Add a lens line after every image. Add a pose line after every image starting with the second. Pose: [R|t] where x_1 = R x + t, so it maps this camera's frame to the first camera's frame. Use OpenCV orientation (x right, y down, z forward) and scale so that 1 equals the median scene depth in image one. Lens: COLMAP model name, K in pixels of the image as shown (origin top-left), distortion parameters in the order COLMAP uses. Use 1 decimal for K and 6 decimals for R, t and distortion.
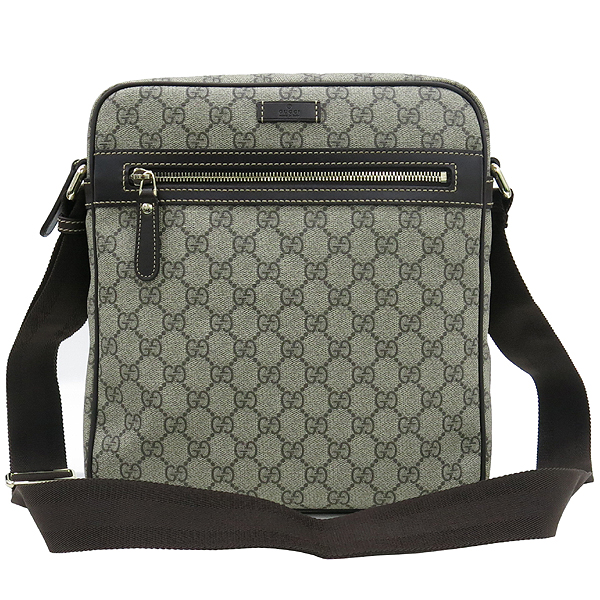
lens RADIAL K [[854.5, 0, 300.0], [0, 854.5, 300.0], [0, 0, 1]] dist [-0.130390, 0.013944]
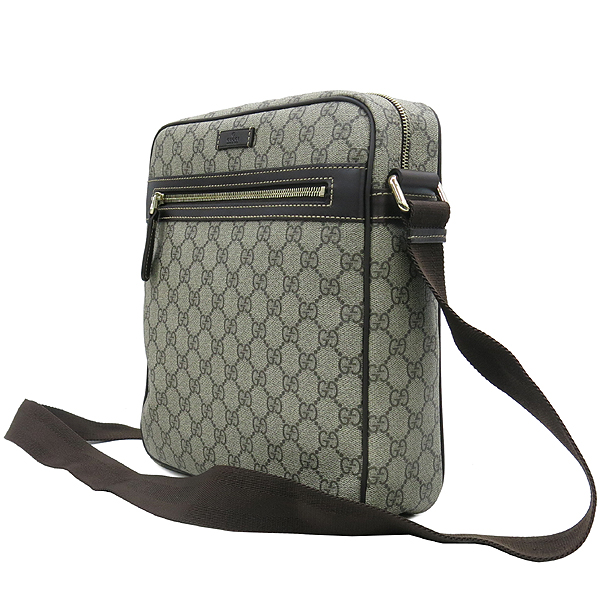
lens RADIAL K [[854.5, 0, 300.0], [0, 854.5, 300.0], [0, 0, 1]] dist [-0.130390, 0.013944]
pose [[0.680831, 0.062306, -0.729785, 0.889363], [-0.071626, 0.997263, 0.018321, -0.033817], [0.728930, 0.039799, 0.683431, 0.296323]]
